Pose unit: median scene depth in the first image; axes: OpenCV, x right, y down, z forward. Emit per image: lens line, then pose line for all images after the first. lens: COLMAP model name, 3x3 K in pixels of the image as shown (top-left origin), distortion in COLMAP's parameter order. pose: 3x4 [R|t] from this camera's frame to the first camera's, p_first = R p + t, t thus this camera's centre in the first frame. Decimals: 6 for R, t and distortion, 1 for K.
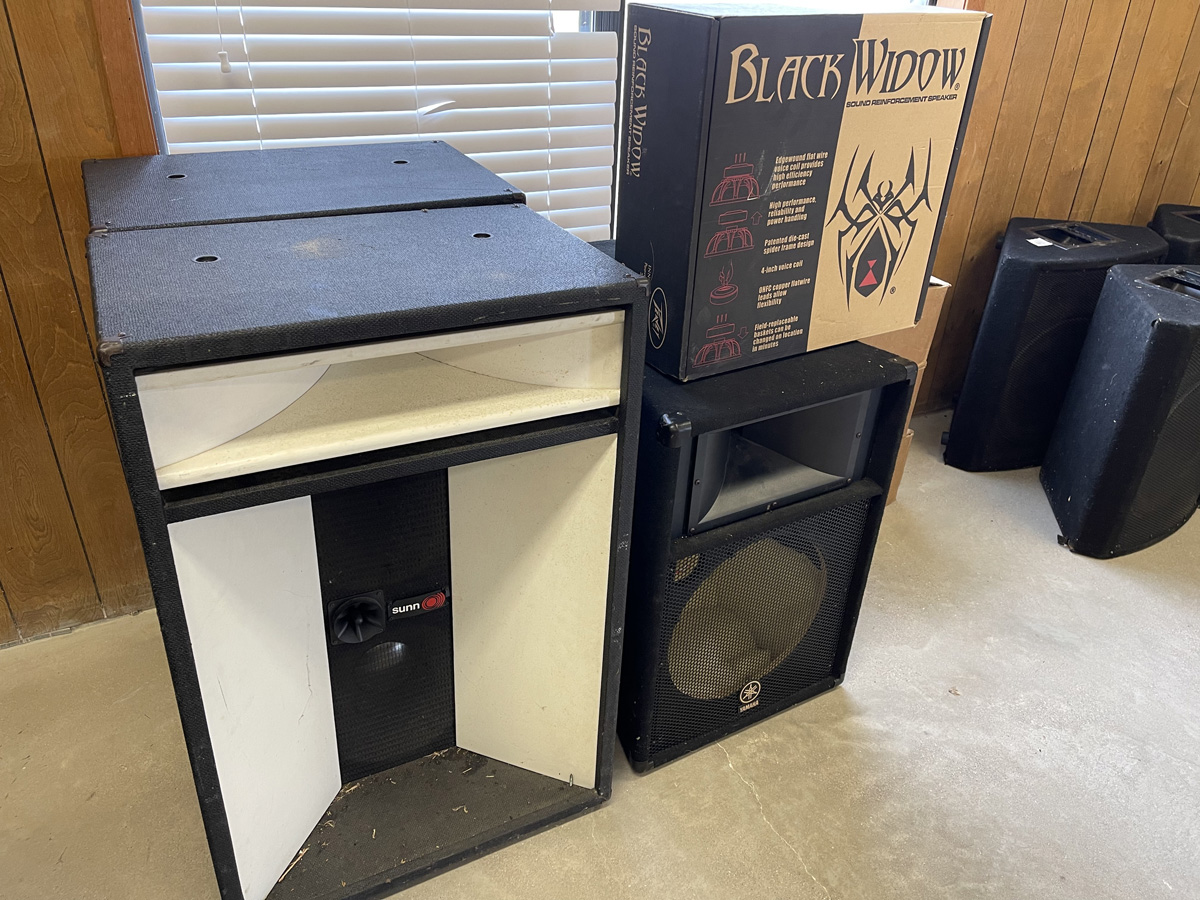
lens RADIAL K [[902.7, 0, 591.5], [0, 902.7, 441.9], [0, 0, 1]] dist [0.010242, -0.009291]
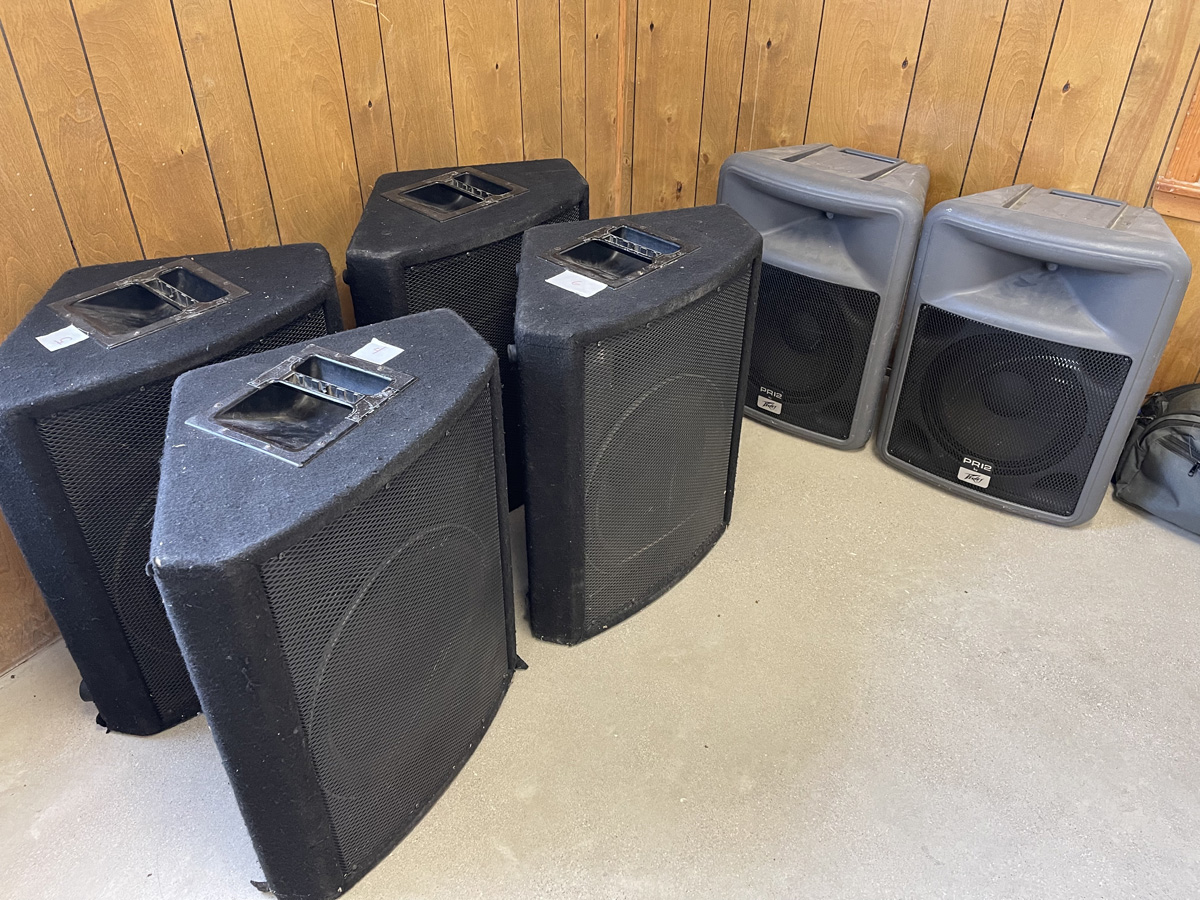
lens RADIAL K [[902.7, 0, 600.1], [0, 902.7, 452.8], [0, 0, 1]] dist [0.010242, -0.009291]
pose [[0.883335, -0.294457, 0.364713, 0.534330], [0.250933, 0.954240, 0.162661, -0.160940], [-0.395920, -0.052166, 0.916802, 0.405950]]
